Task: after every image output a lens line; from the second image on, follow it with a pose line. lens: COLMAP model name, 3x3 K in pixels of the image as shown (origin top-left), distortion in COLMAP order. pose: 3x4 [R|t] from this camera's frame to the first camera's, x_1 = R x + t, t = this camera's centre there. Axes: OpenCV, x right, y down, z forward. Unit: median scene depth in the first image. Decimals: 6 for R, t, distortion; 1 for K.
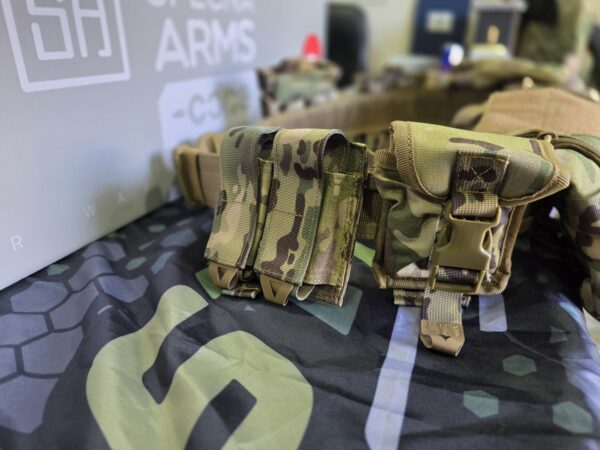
lens RADIAL K [[407.4, 0, 296.3], [0, 407.4, 227.1], [0, 0, 1]] dist [0.038759, -0.044897]
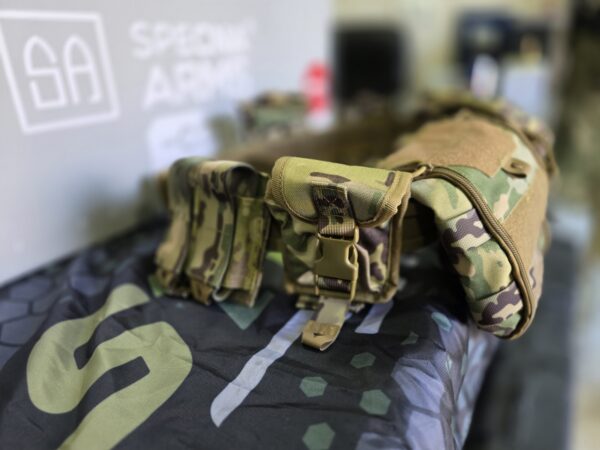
lens RADIAL K [[403.9, 0, 300.2], [0, 403.9, 230.6], [0, 0, 1]] dist [0.040538, -0.041678]
pose [[0.989576, 0.019839, -0.142641, 0.420339], [-0.022400, 0.999615, -0.016375, -0.016026], [0.142261, 0.019400, 0.989639, -0.171670]]
